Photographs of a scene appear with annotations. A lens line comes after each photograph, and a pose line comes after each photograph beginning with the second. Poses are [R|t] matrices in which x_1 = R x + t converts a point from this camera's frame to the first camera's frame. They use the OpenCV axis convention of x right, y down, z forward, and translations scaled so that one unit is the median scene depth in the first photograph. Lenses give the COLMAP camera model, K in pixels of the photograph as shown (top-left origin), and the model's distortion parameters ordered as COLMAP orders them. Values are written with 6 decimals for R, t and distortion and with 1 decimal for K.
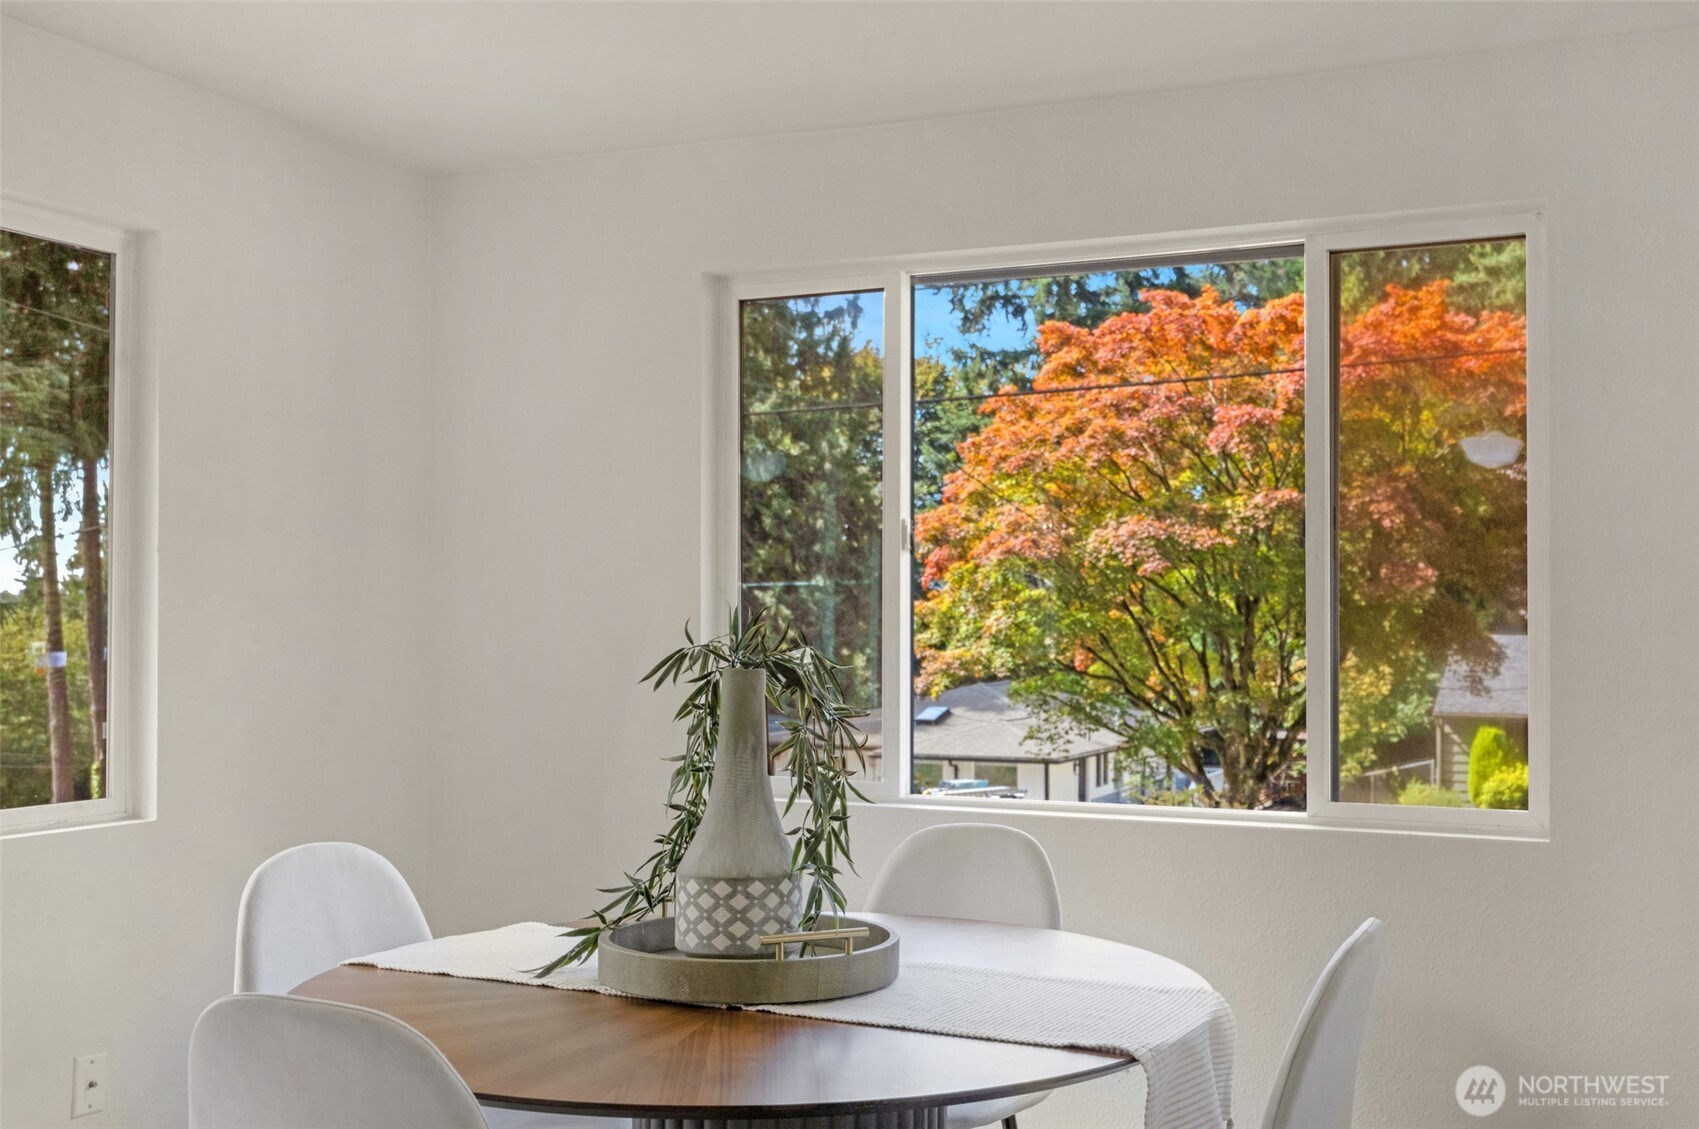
lens RADIAL K [[1683.0, 0, 847.2], [0, 1683.0, 632.0], [0, 0, 1]] dist [0.010310, 0.005378]
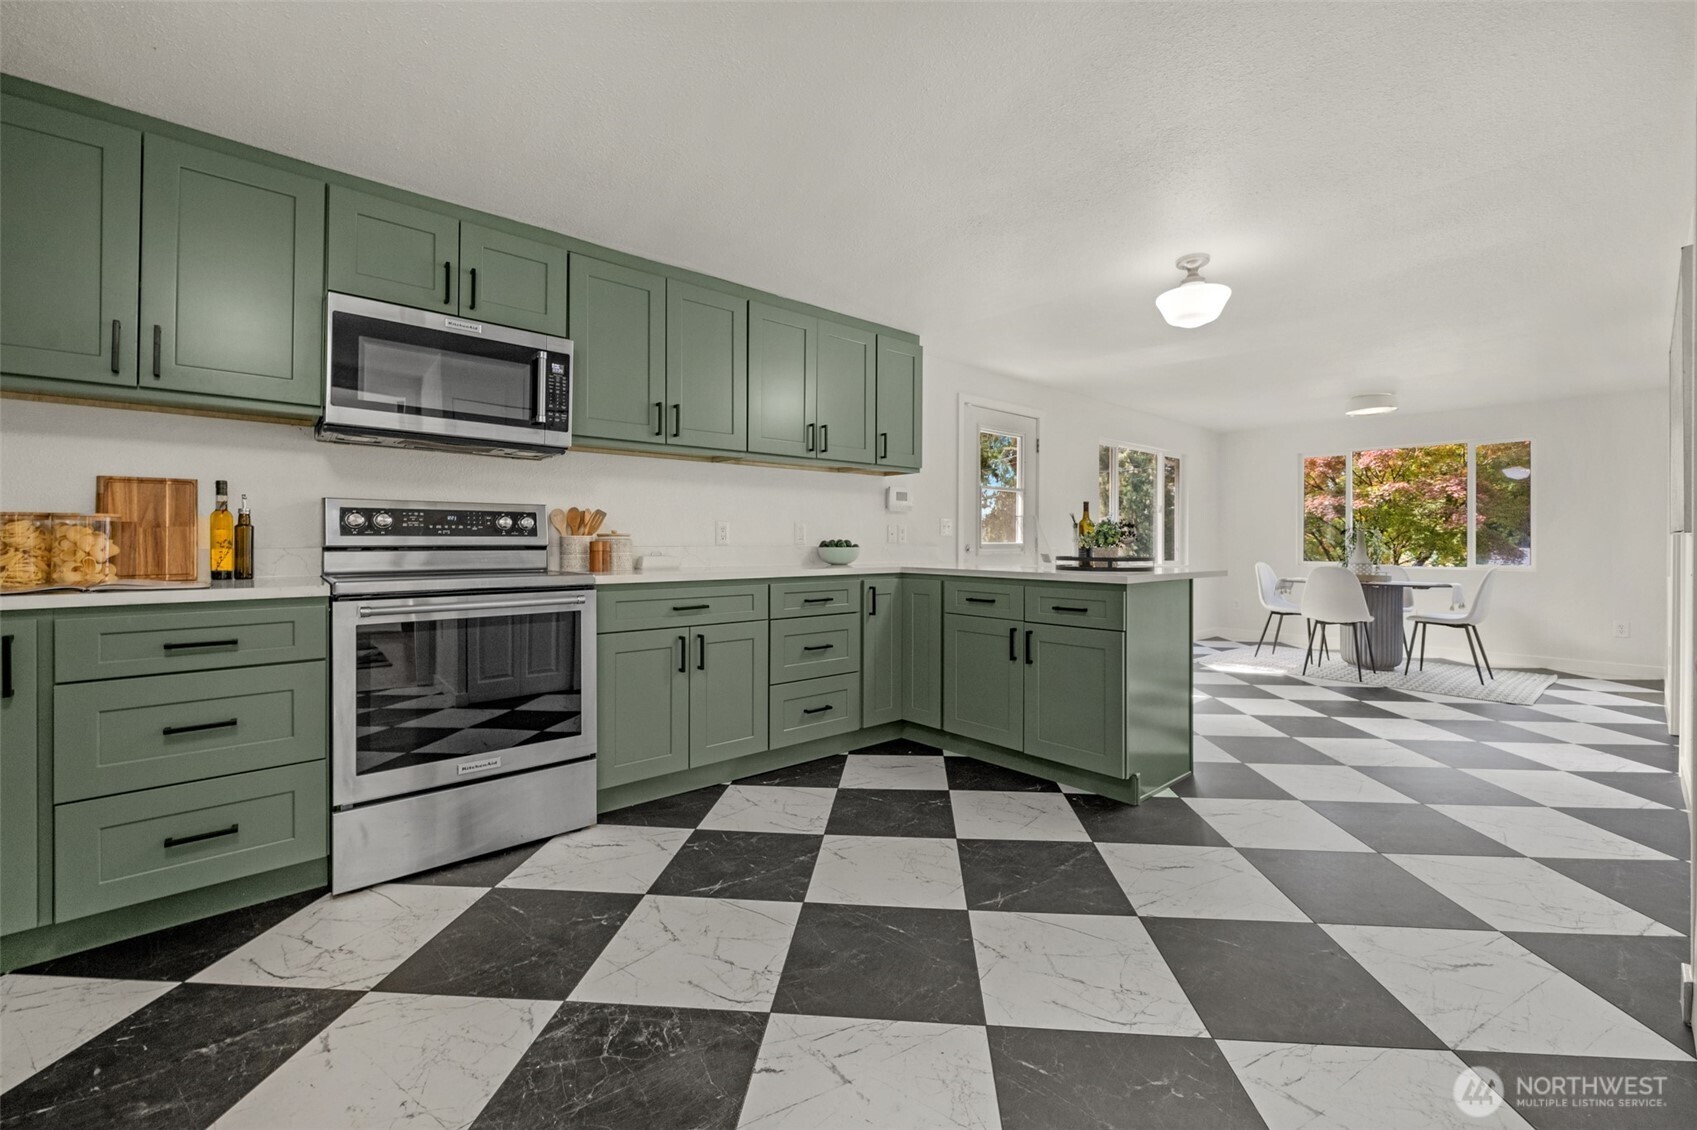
lens RADIAL K [[653.4, 0, 853.5], [0, 653.4, 550.2], [0, 0, 1]] dist [-0.004621, -0.000152]
pose [[0.908577, 0.001410, -0.417714, -0.045431], [0.000141, 0.999993, 0.003681, 0.004707], [0.417717, -0.003403, 0.908571, -0.119697]]
